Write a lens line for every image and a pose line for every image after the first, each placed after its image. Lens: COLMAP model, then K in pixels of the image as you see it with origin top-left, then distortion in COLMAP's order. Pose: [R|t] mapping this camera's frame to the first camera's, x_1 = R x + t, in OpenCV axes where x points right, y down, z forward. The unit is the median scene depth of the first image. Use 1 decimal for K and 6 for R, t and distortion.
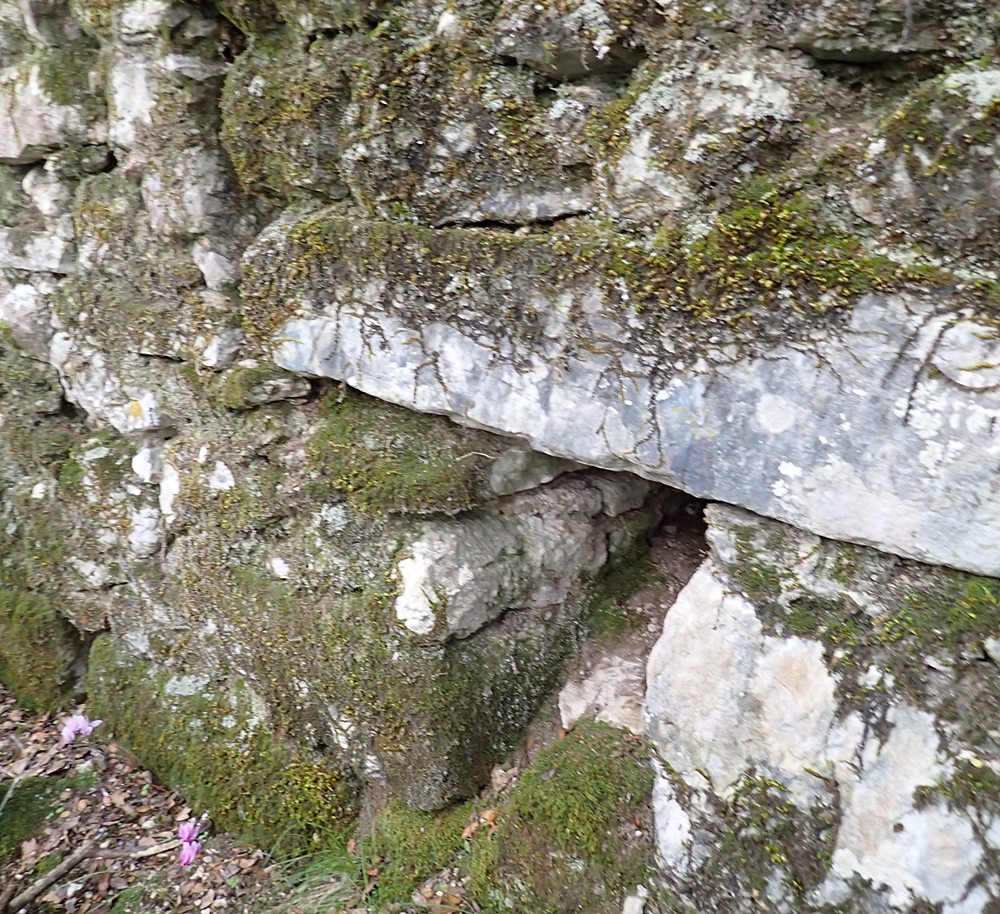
lens RADIAL K [[914.9, 0, 499.9], [0, 914.9, 458.7], [0, 0, 1]] dist [-0.035480, 0.000000]
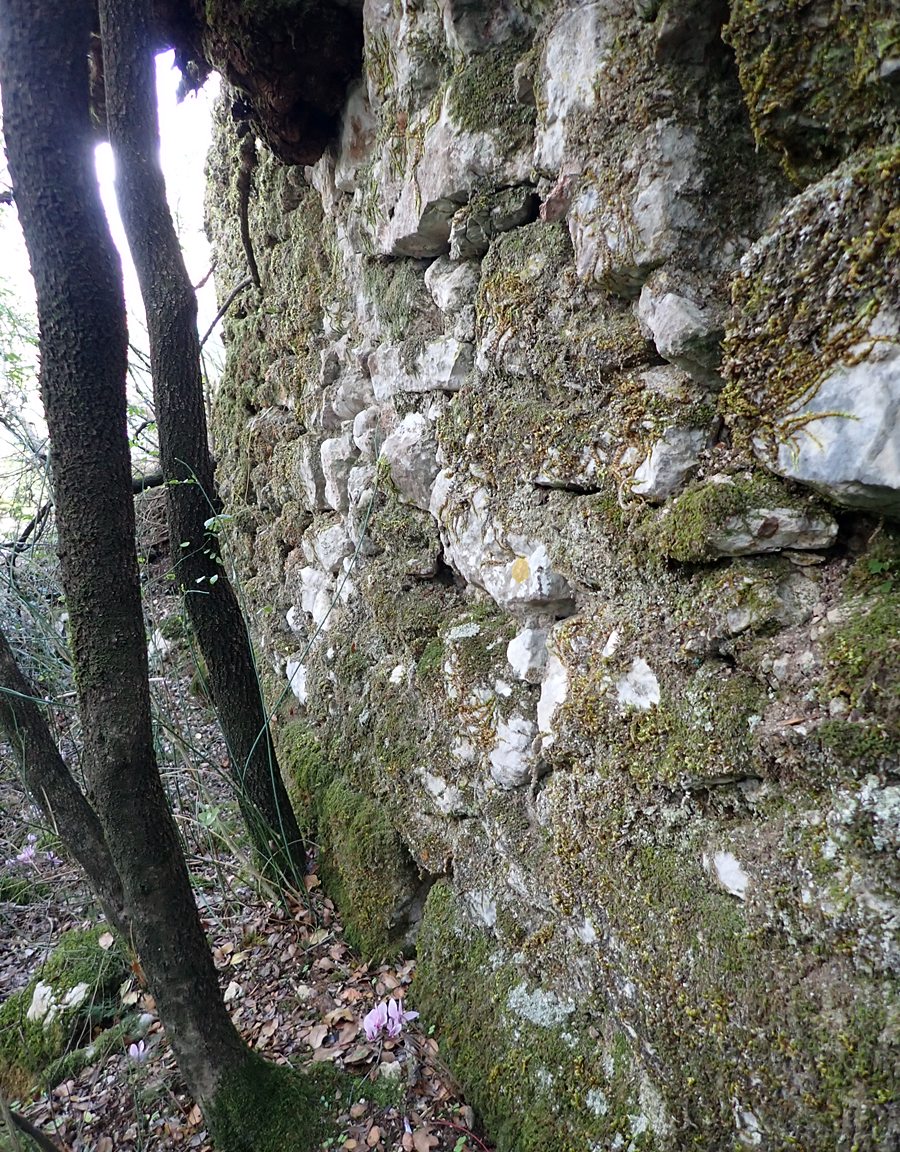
lens RADIAL K [[917.2, 0, 451.5], [0, 917.2, 577.3], [0, 0, 1]] dist [0.023174, -0.002993]
pose [[0.883272, 0.082257, -0.461588, -0.138114], [-0.134849, 0.987462, -0.082069, 0.015127], [0.449050, 0.134734, 0.883290, 0.397459]]
